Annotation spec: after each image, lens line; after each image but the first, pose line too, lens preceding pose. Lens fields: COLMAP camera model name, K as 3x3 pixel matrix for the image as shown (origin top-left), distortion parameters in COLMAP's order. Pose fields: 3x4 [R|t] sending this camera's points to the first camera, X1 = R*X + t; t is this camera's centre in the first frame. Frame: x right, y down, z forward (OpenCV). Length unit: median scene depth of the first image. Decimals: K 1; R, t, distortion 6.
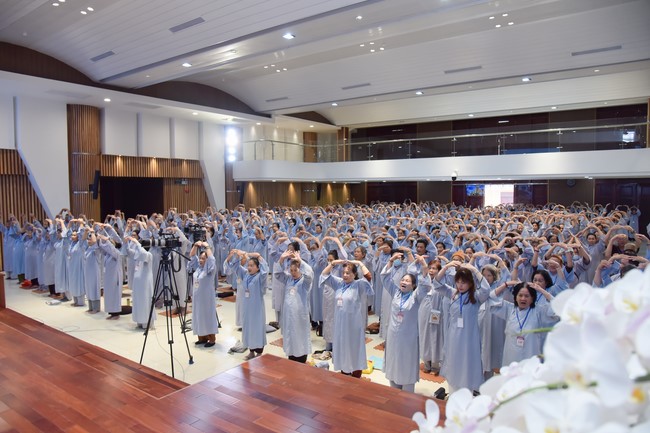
lens RADIAL K [[451.7, 0, 315.1], [0, 451.7, 219.0], [0, 0, 1]] dist [-0.113367, 0.063716]
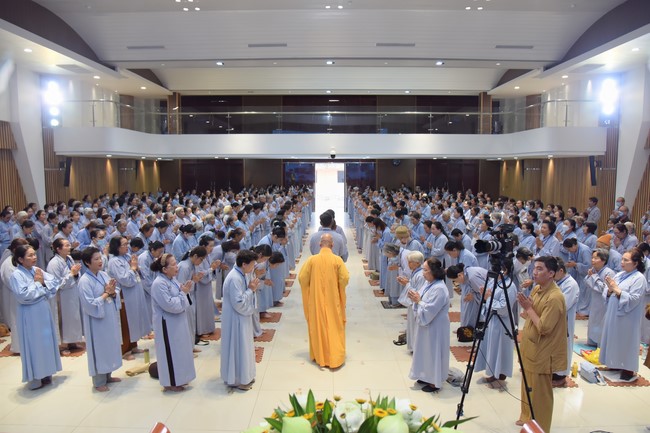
lens RADIAL K [[465.8, 0, 325.0], [0, 465.8, 216.5], [0, 0, 1]] dist [-0.056383, 0.002811]
pose [[0.811787, -0.053225, 0.581523, -0.280677], [0.031030, 0.998362, 0.048060, -0.009112], [-0.583128, -0.020970, 0.812109, 0.176775]]
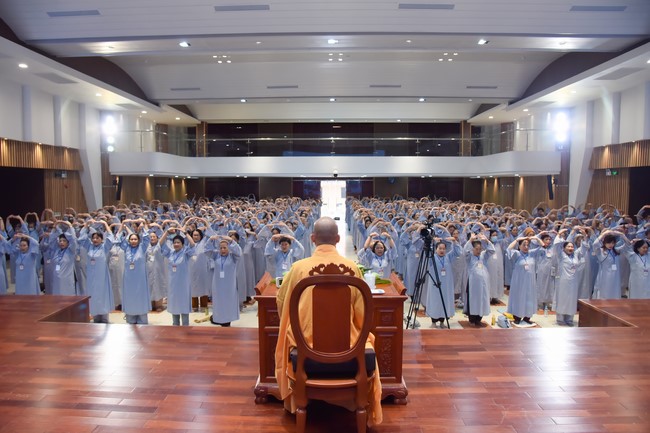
lens RADIAL K [[443.1, 0, 319.3], [0, 443.1, 217.8], [0, 0, 1]] dist [-0.078628, 0.008431]
pose [[0.825816, -0.035510, 0.562821, -0.351304], [0.030768, 0.999366, 0.017908, -0.002945], [-0.563100, 0.002528, 0.826385, 0.073841]]
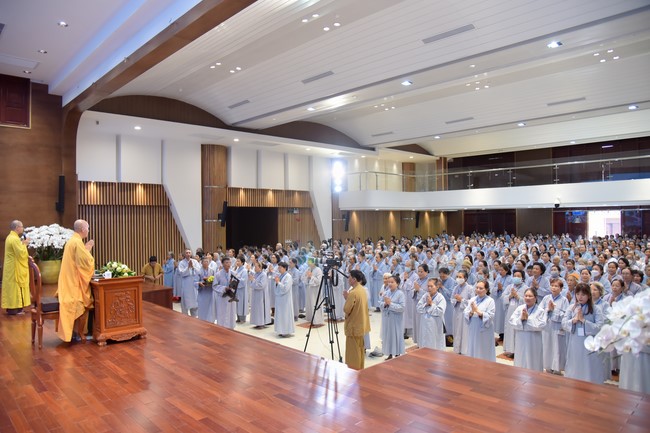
lens RADIAL K [[451.7, 0, 315.1], [0, 451.7, 219.0], [0, 0, 1]] dist [-0.113367, 0.063716]
pose [[0.982119, -0.005599, -0.188176, -0.038511], [-0.006148, 0.998071, -0.061784, 0.004048], [0.188158, 0.061837, 0.980190, -0.071503]]
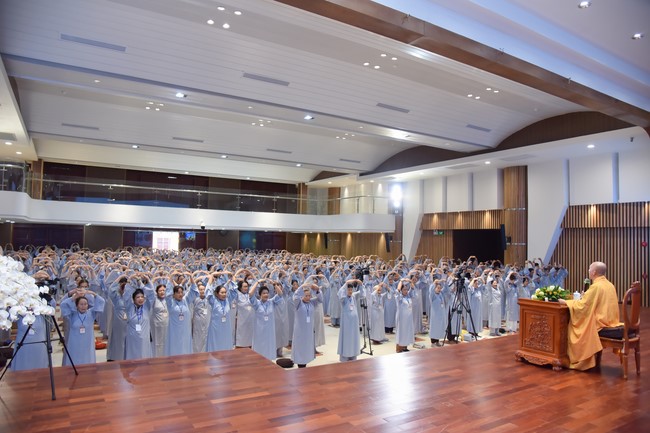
lens RADIAL K [[443.1, 0, 319.3], [0, 443.1, 217.8], [0, 0, 1]] dist [-0.078628, 0.008431]
pose [[0.386192, 0.060079, 0.920460, -0.605043], [0.033948, 0.996275, -0.079271, -0.013419], [-0.921794, 0.061862, 0.382714, 0.259284]]
